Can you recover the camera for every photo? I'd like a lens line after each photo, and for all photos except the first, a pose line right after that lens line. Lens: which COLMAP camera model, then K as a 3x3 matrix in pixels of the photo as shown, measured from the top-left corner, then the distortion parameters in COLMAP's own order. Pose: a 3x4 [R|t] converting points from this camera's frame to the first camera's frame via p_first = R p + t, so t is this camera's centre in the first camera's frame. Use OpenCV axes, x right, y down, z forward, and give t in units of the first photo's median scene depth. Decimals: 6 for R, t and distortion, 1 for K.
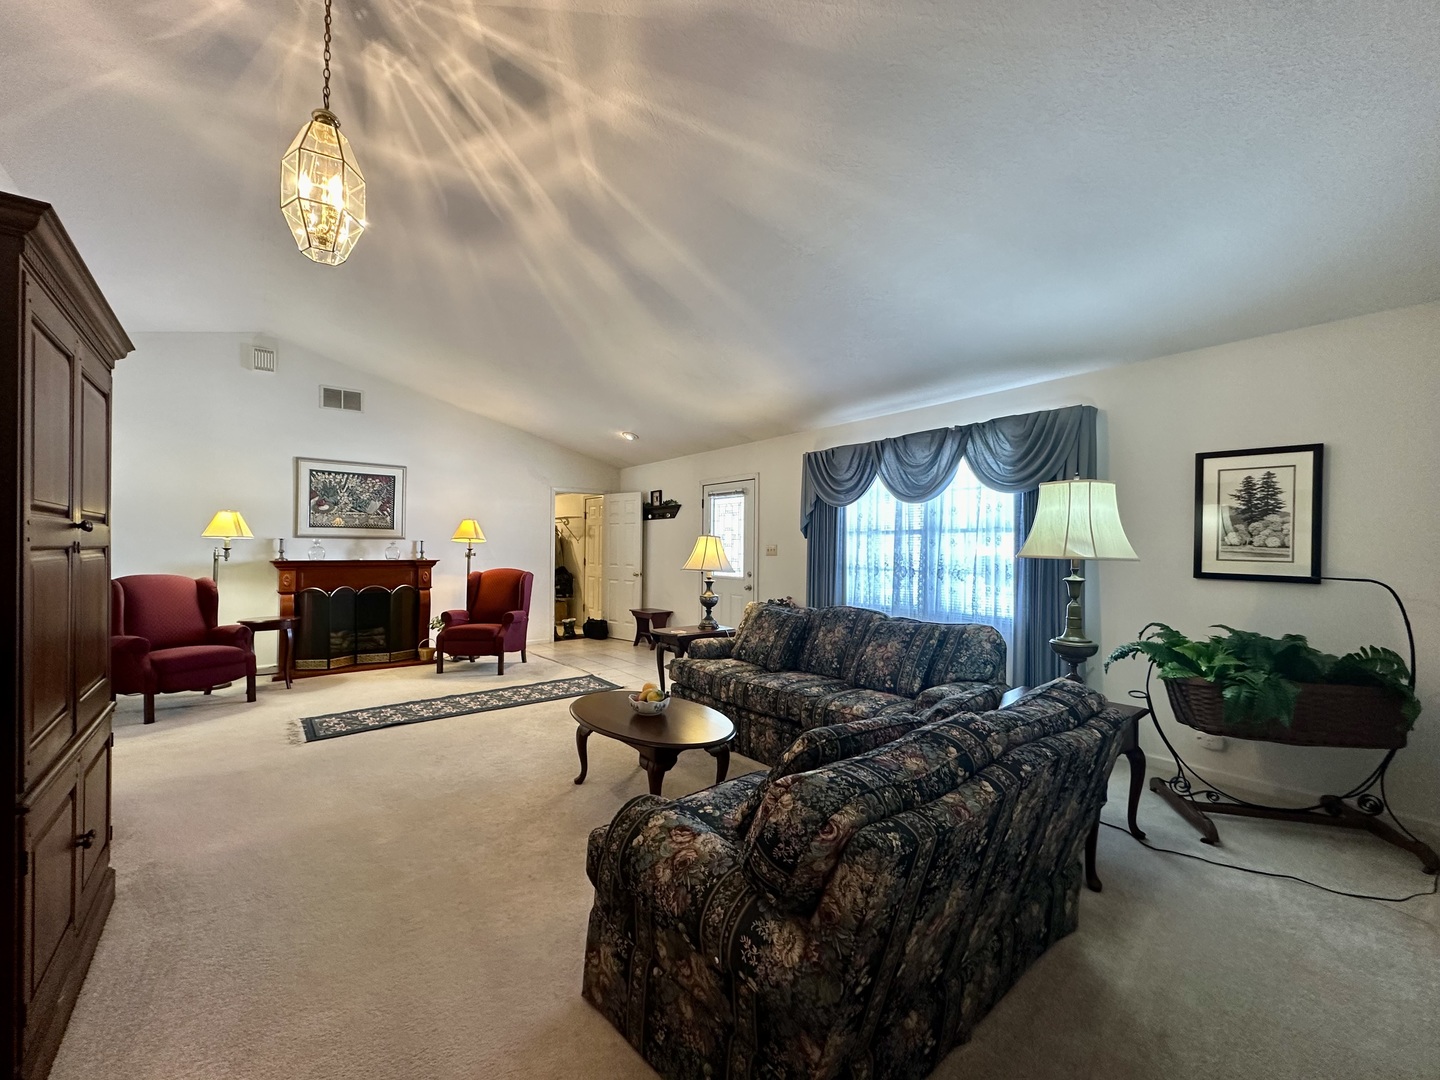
lens RADIAL K [[571.4, 0, 723.7], [0, 571.4, 543.2], [0, 0, 1]] dist [-0.004249, -0.000484]
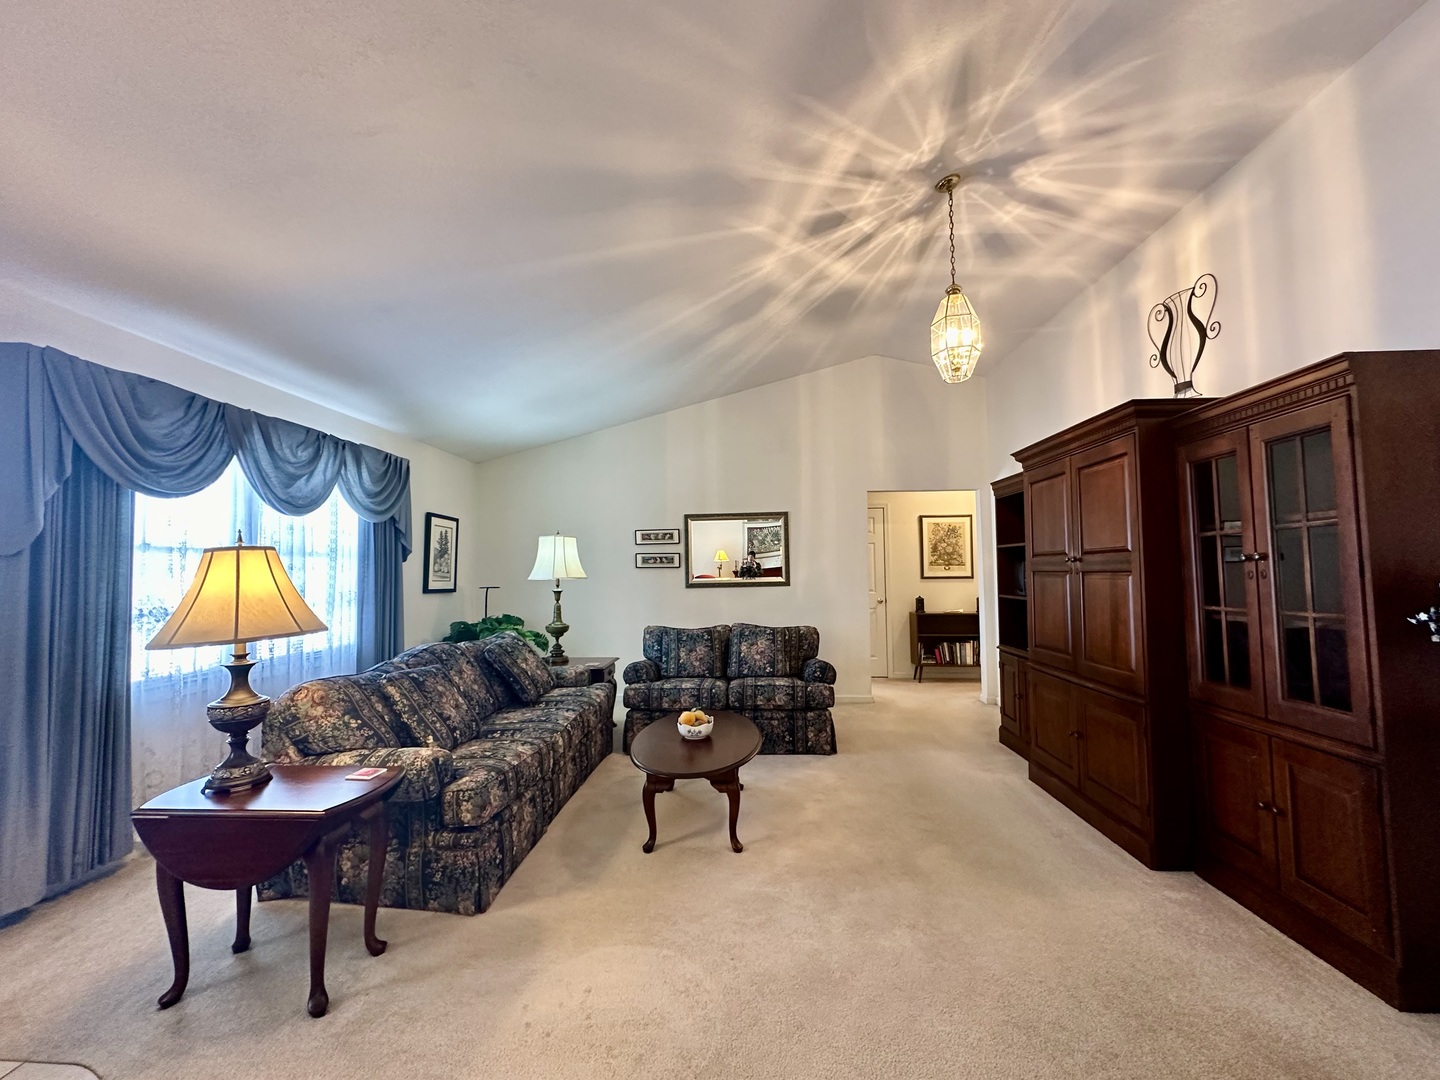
lens RADIAL K [[571.4, 0, 720.0], [0, 571.4, 542.3], [0, 0, 1]] dist [-0.004249, -0.000484]
pose [[-0.735211, 0.035141, 0.676927, -0.535693], [-0.000733, 0.998613, -0.052636, 0.003399], [-0.677838, -0.039195, -0.734166, 1.078323]]
